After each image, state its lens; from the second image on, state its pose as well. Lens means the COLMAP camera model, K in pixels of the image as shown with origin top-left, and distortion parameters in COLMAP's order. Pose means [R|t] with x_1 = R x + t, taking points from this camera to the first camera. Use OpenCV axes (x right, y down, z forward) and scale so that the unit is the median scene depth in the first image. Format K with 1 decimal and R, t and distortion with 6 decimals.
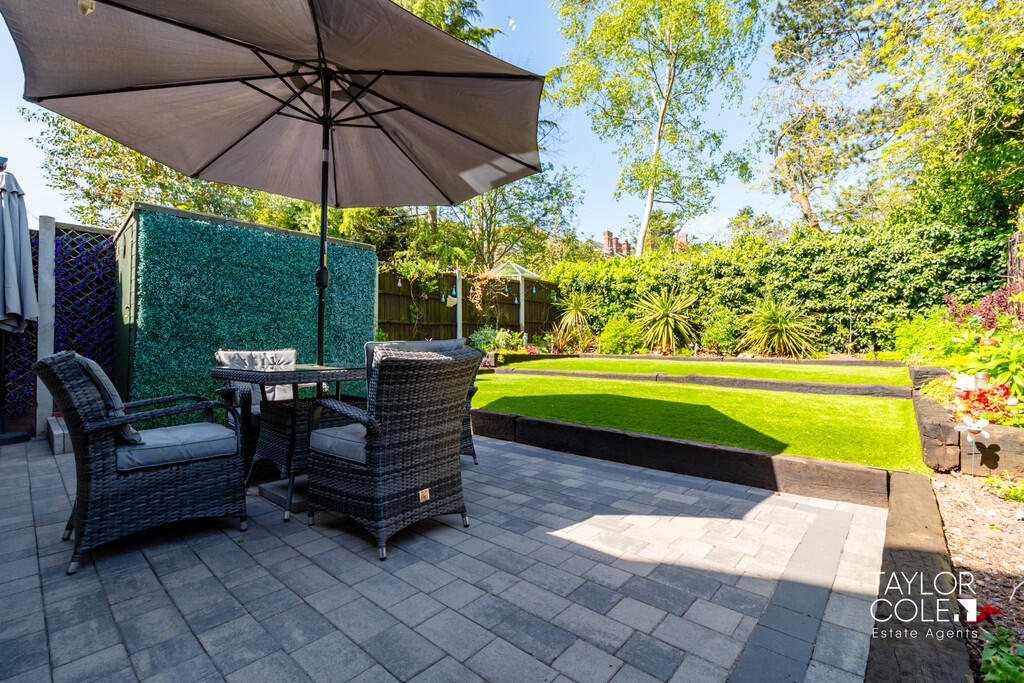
lens RADIAL K [[445.8, 0, 509.9], [0, 445.8, 340.4], [0, 0, 1]] dist [-0.006233, -0.000404]
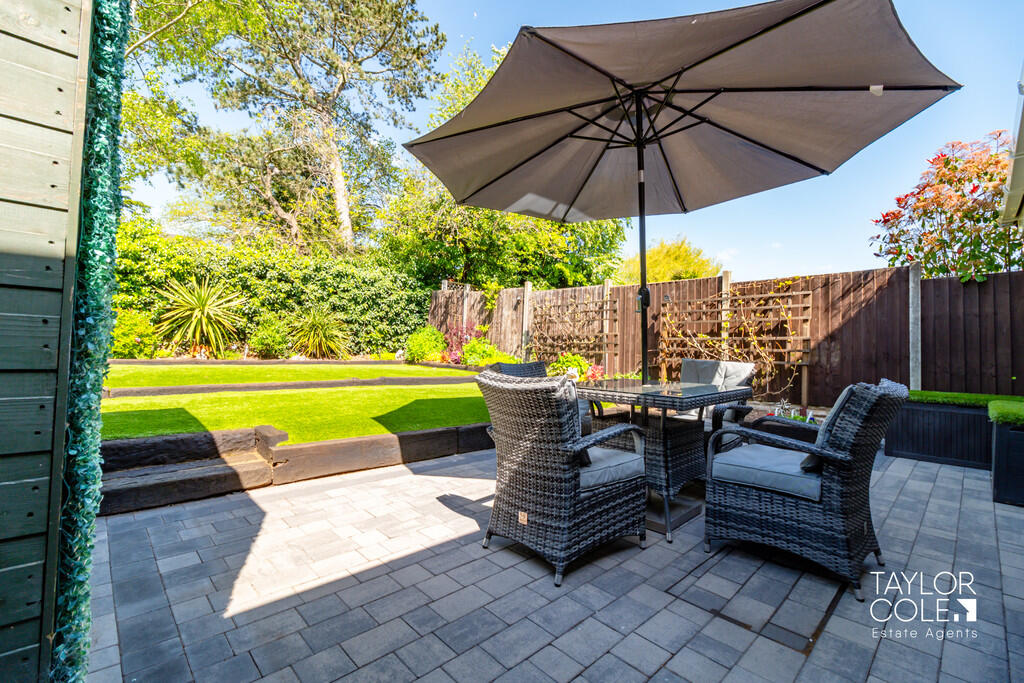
lens RADIAL K [[445.8, 0, 507.5], [0, 445.8, 333.3], [0, 0, 1]] dist [-0.006233, -0.000404]
pose [[0.048599, 0.027721, 0.998434, -0.549163], [-0.034297, 0.999072, -0.026069, -0.017539], [-0.998229, -0.032976, 0.049504, 0.477057]]
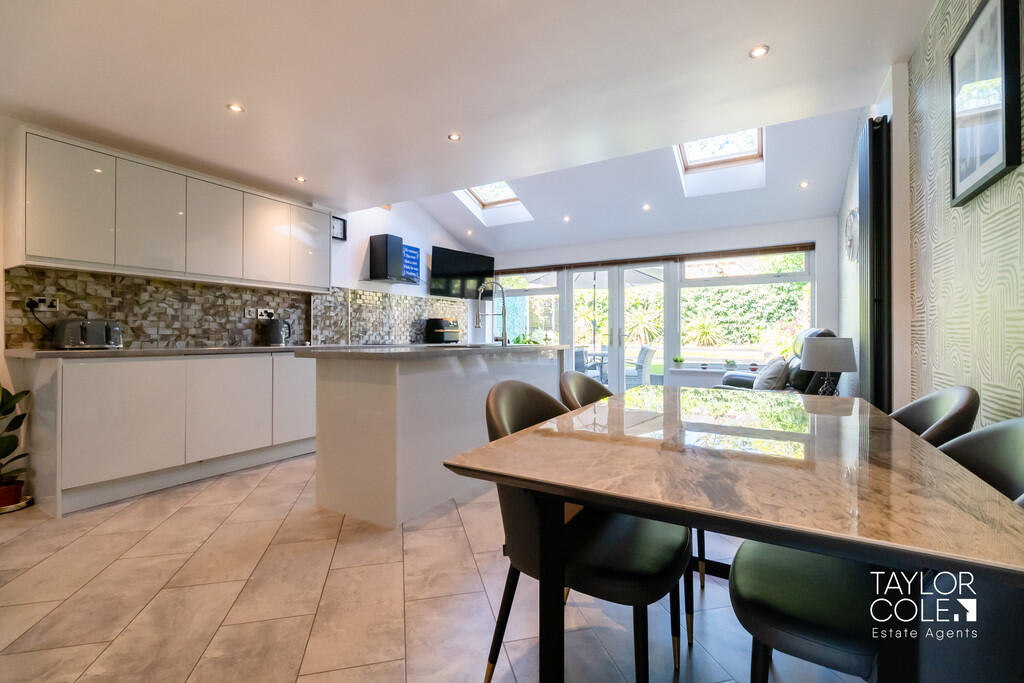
lens RADIAL K [[445.8, 0, 510.7], [0, 445.8, 337.5], [0, 0, 1]] dist [-0.006233, -0.000404]
pose [[0.981120, 0.002477, 0.193382, -0.571244], [-0.005514, 0.999870, 0.015168, -0.026133], [-0.193319, -0.015948, 0.981006, -0.691774]]
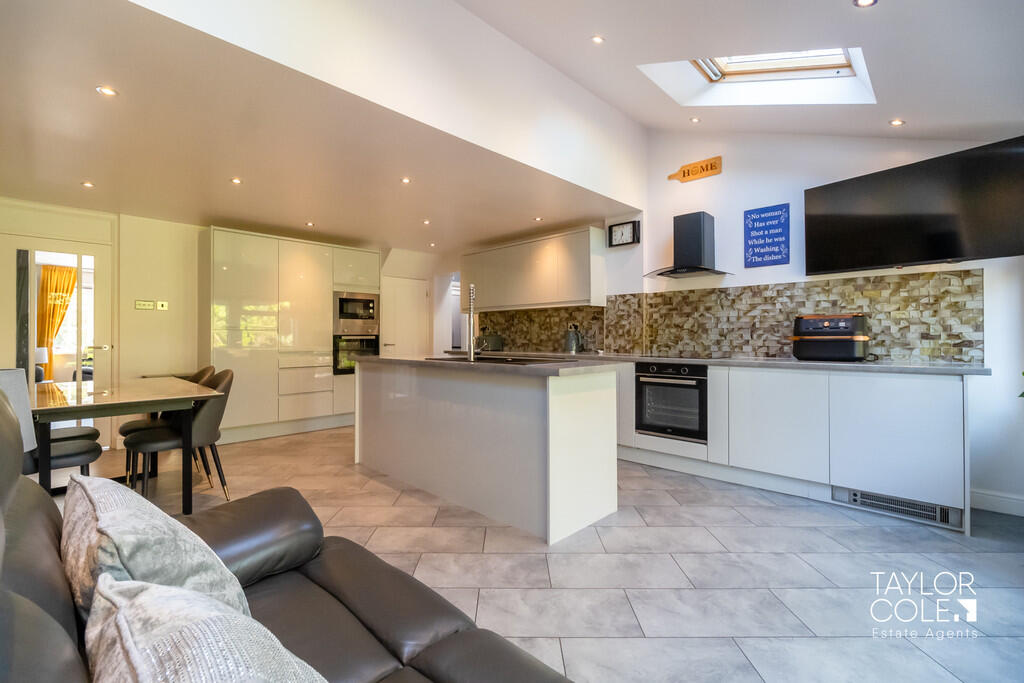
lens RADIAL K [[445.8, 0, 504.8], [0, 445.8, 334.1], [0, 0, 1]] dist [-0.006233, -0.000404]
pose [[-0.057558, -0.007464, -0.998314, -0.095075], [0.013637, 0.999873, -0.008262, -0.029765], [0.998249, -0.014090, -0.057449, -0.178433]]
